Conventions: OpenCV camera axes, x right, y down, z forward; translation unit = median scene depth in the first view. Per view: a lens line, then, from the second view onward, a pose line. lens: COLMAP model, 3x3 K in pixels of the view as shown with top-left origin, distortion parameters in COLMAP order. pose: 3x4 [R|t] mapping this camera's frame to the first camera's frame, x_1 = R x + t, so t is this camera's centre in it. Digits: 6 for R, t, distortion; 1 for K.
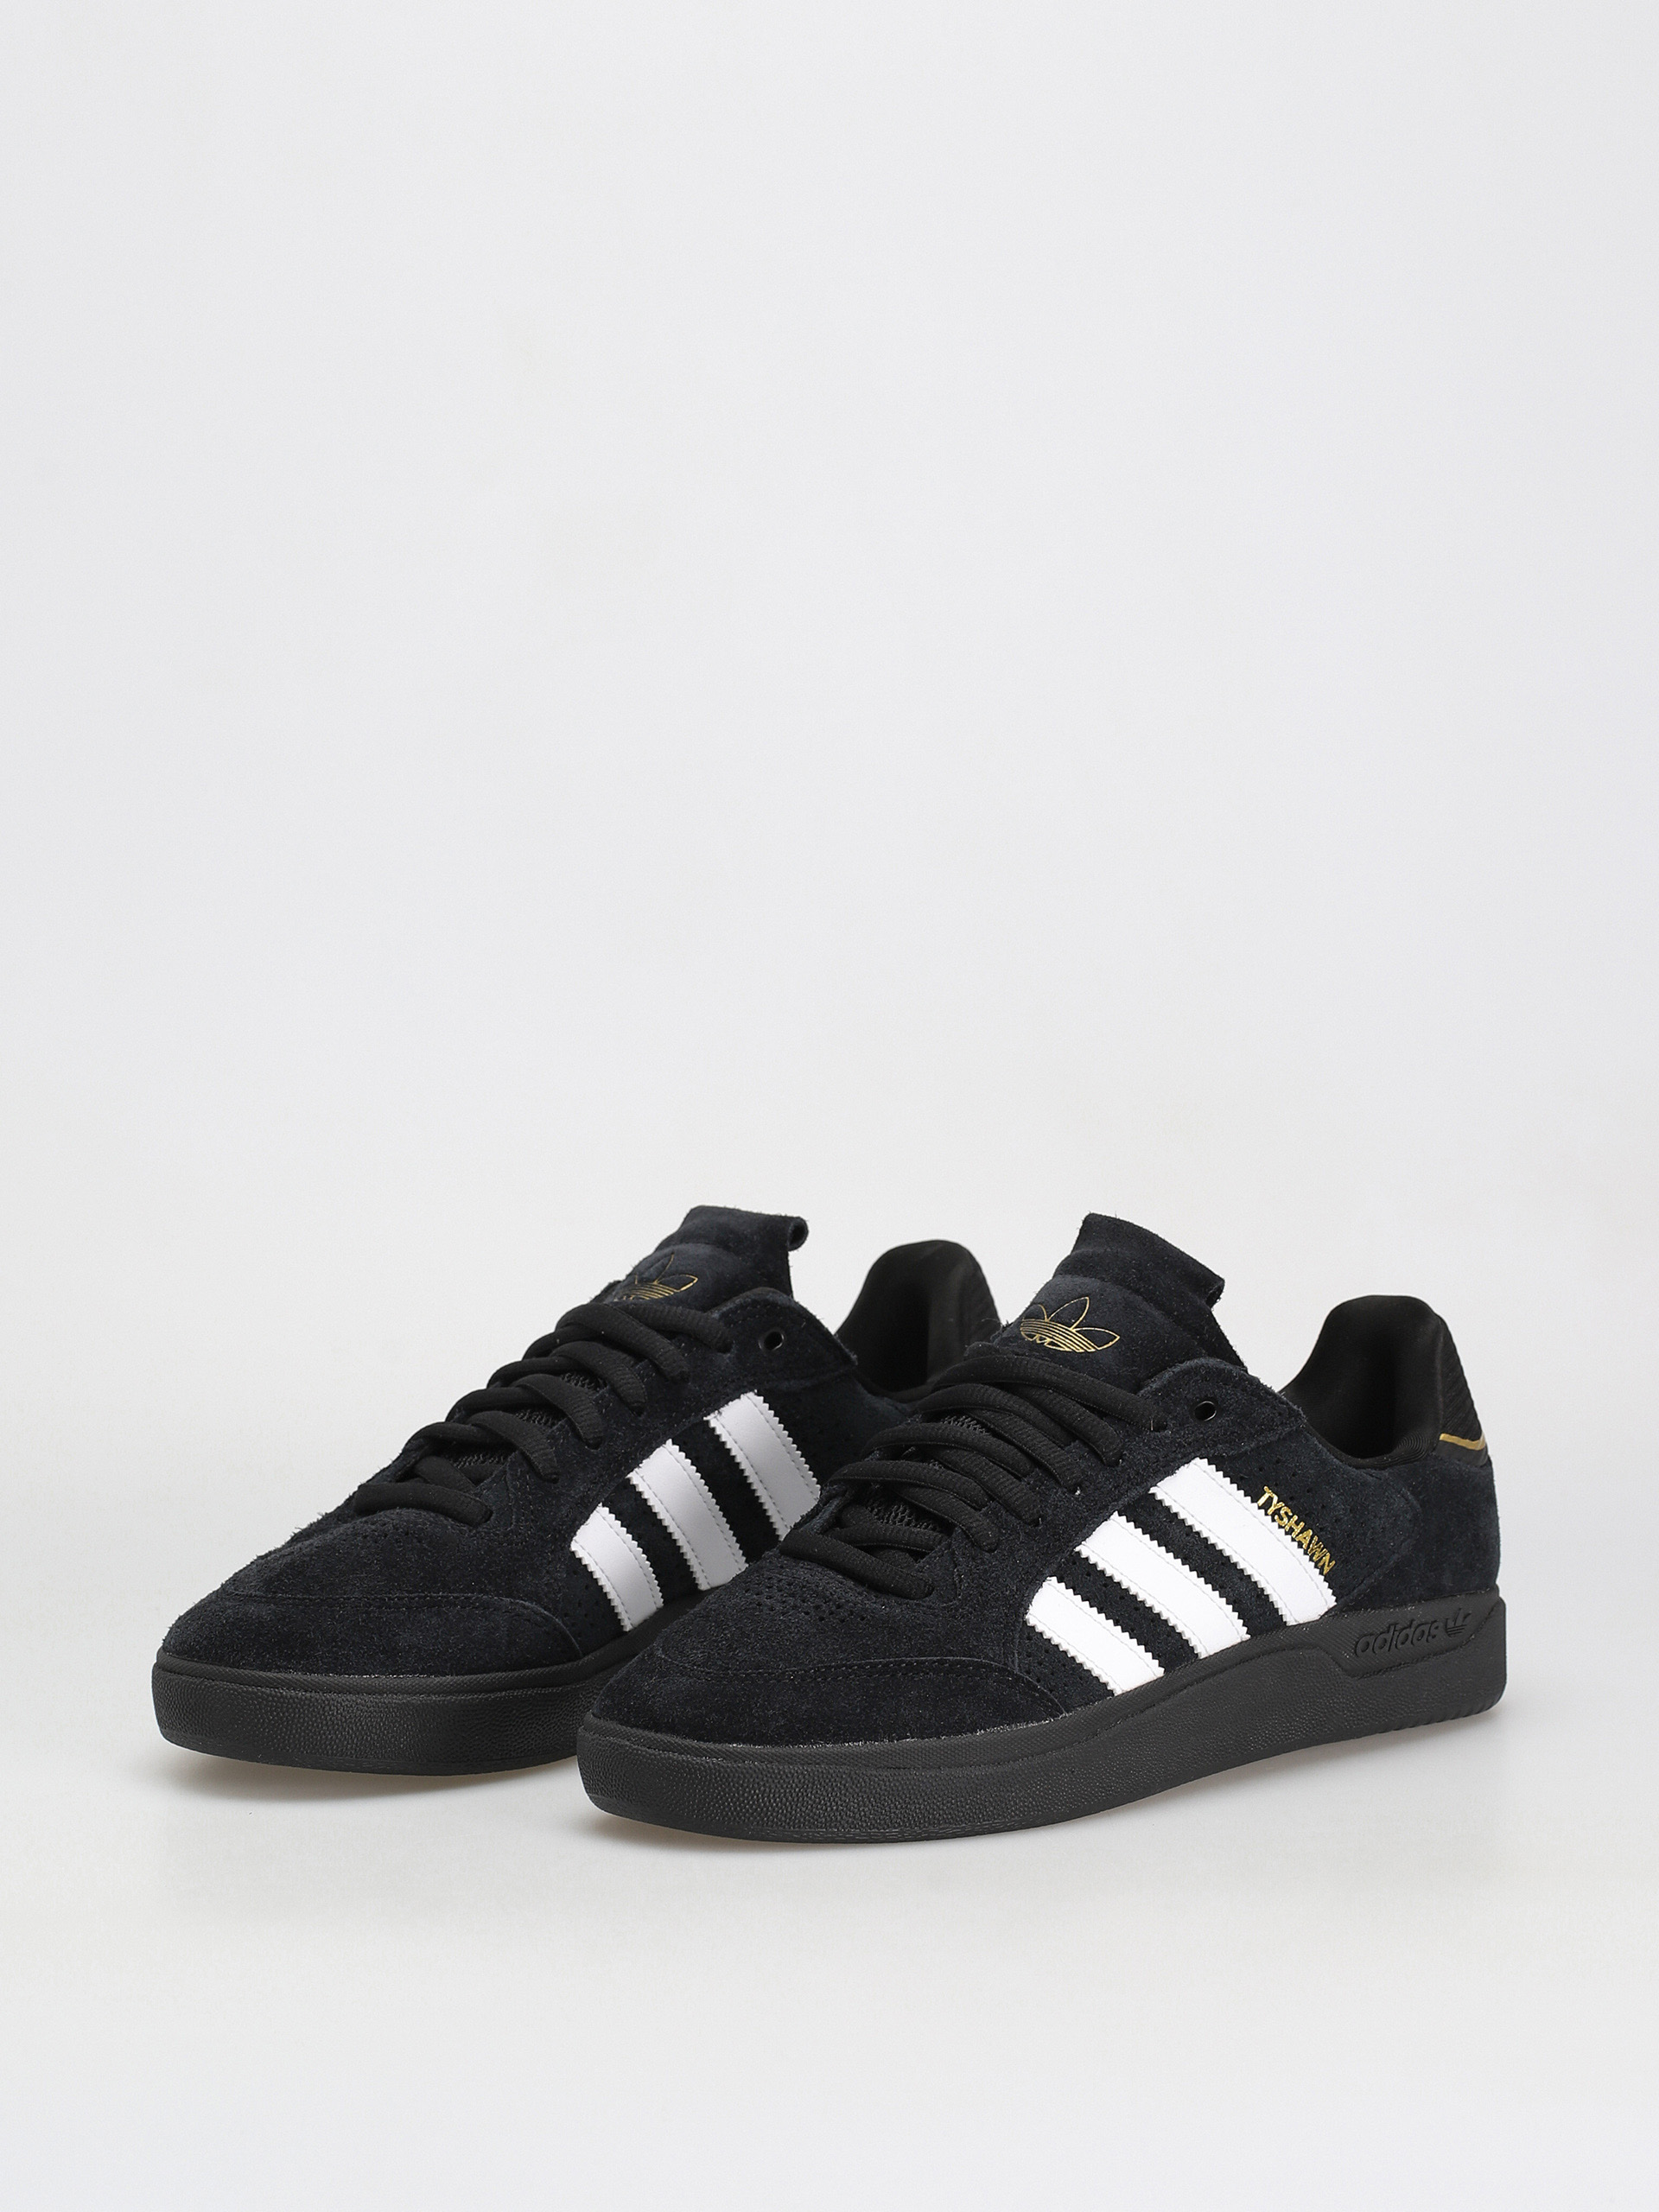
lens RADIAL K [[6254.4, 0, 829.5], [0, 6254.4, 1106.0], [0, 0, 1]] dist [-0.196316, -0.814324]
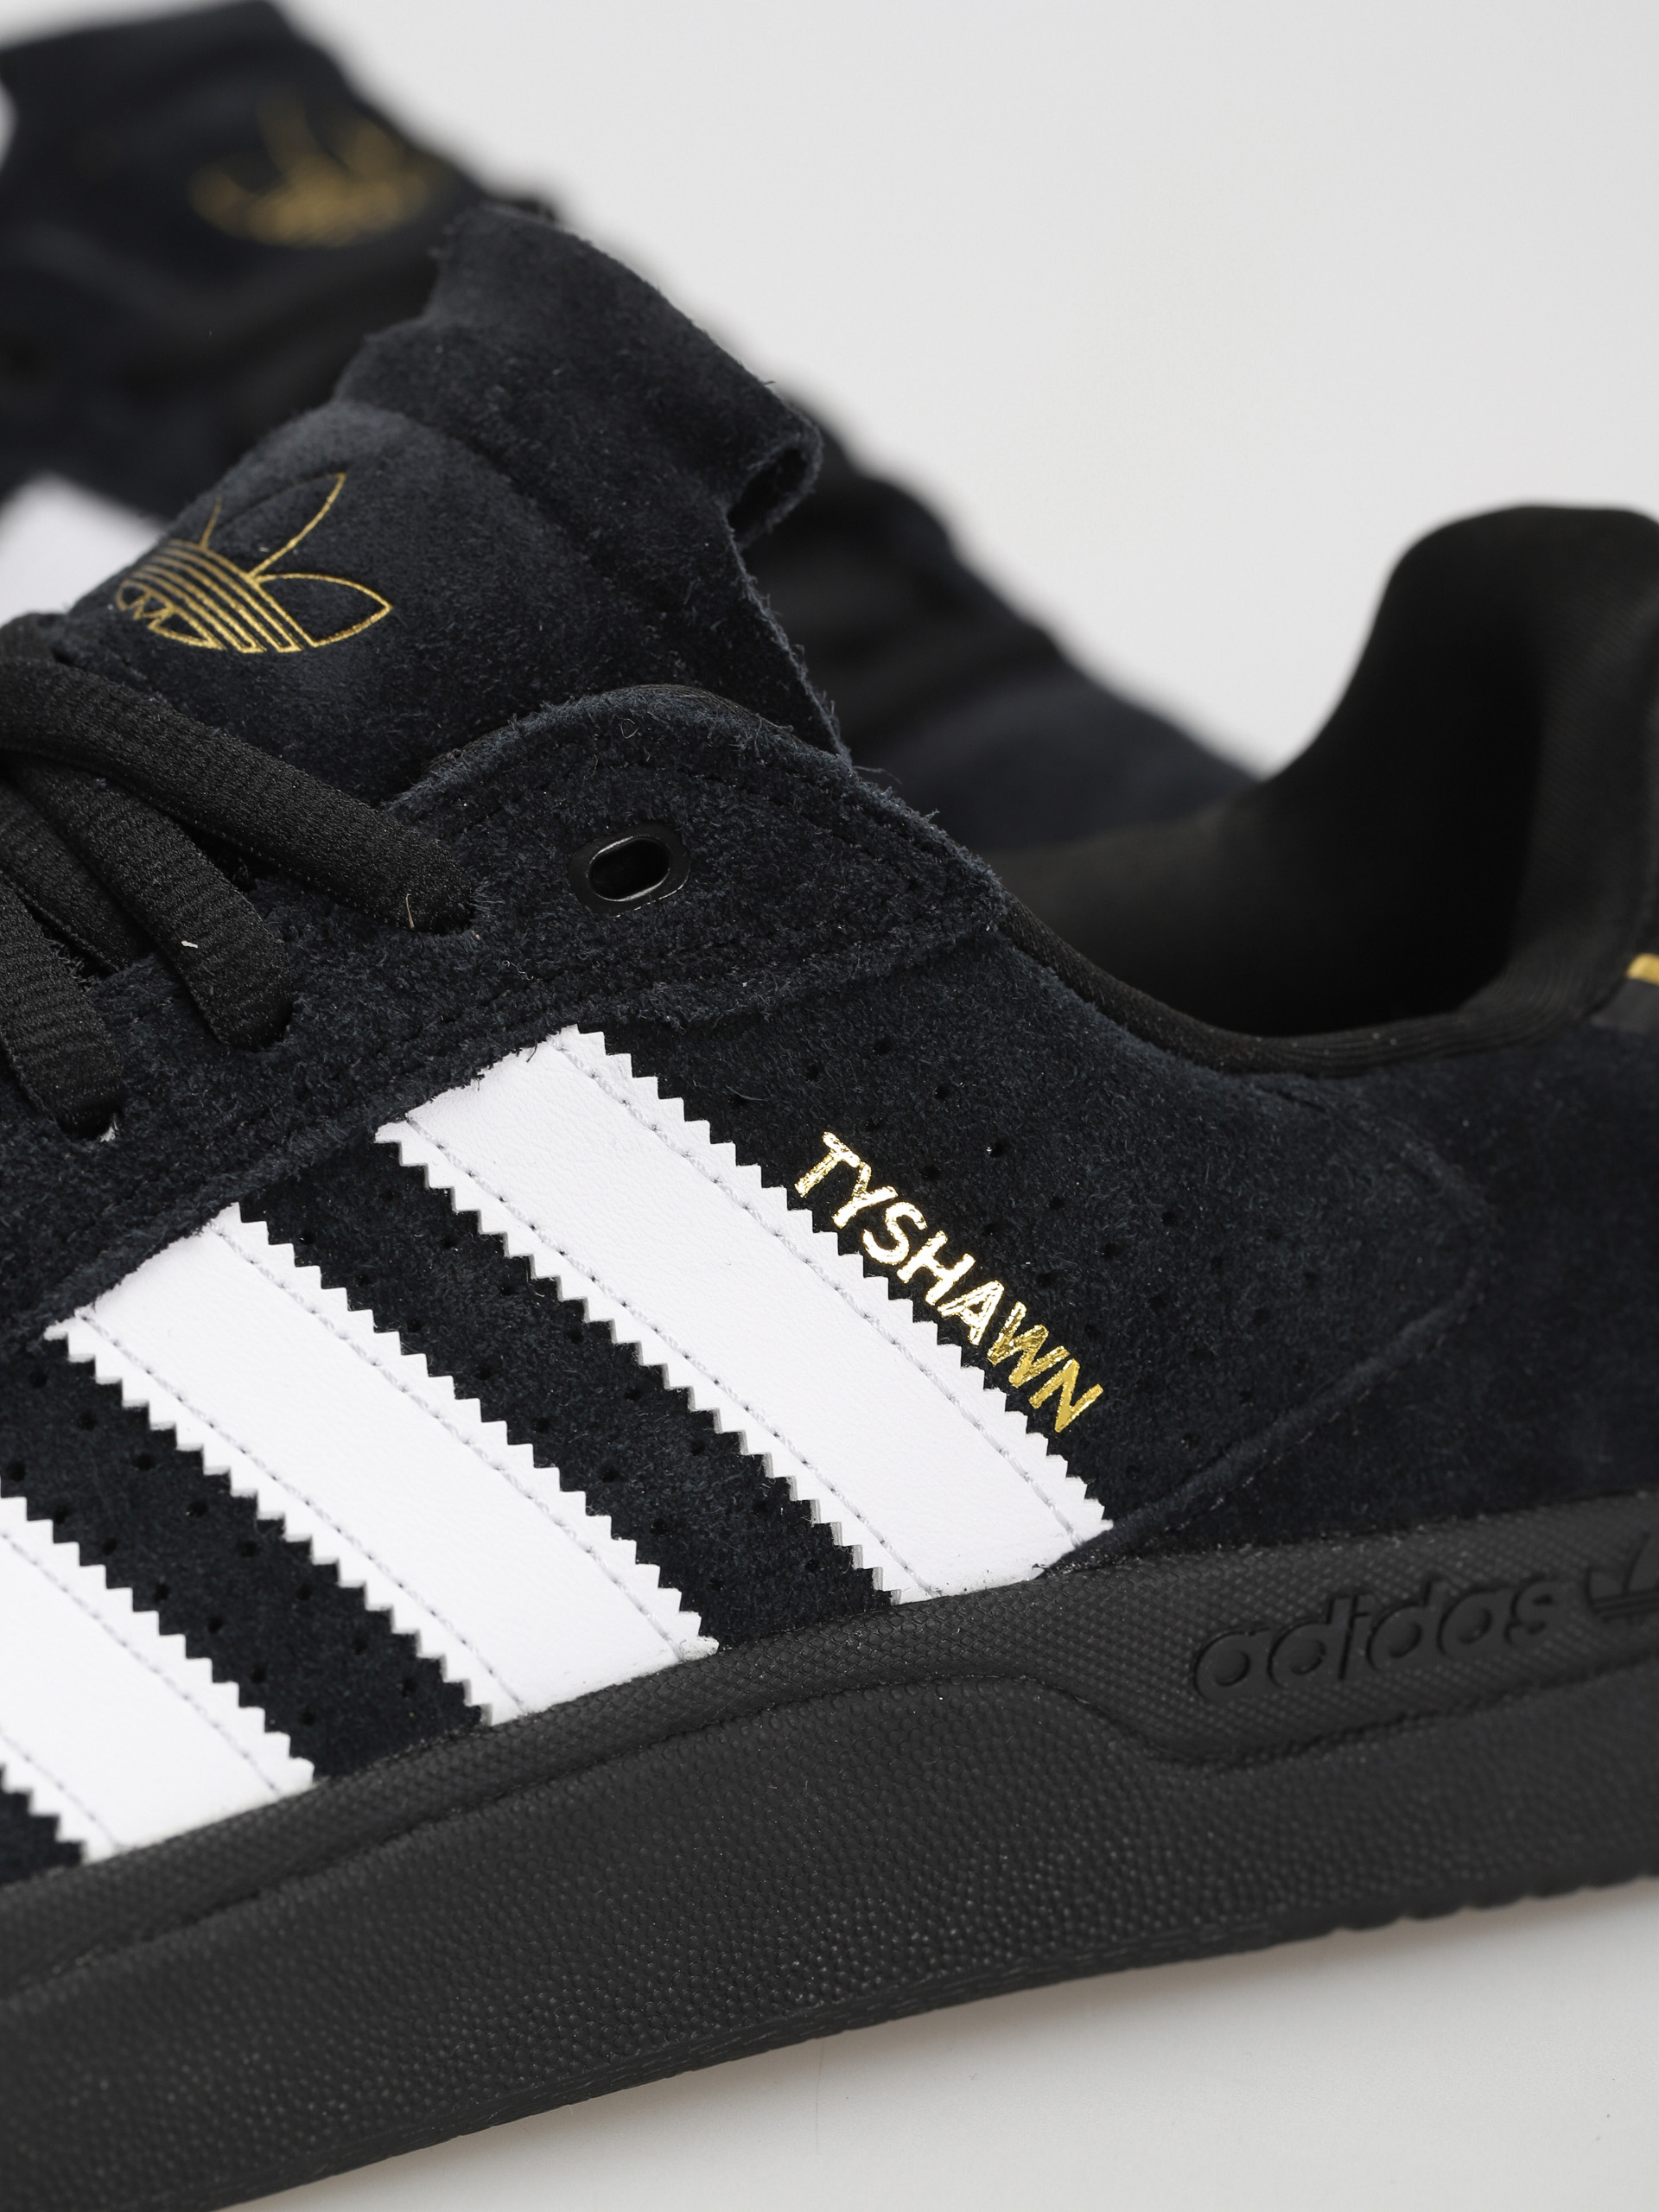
lens RADIAL K [[6164.6, 0, 829.5], [0, 6164.6, 1106.0], [0, 0, 1]] dist [0.079286, 1.247918]
pose [[0.951486, 0.048443, -0.303856, 0.157906], [-0.012250, 0.992710, 0.119904, 0.024965], [0.307450, -0.110365, 0.945143, 0.725206]]
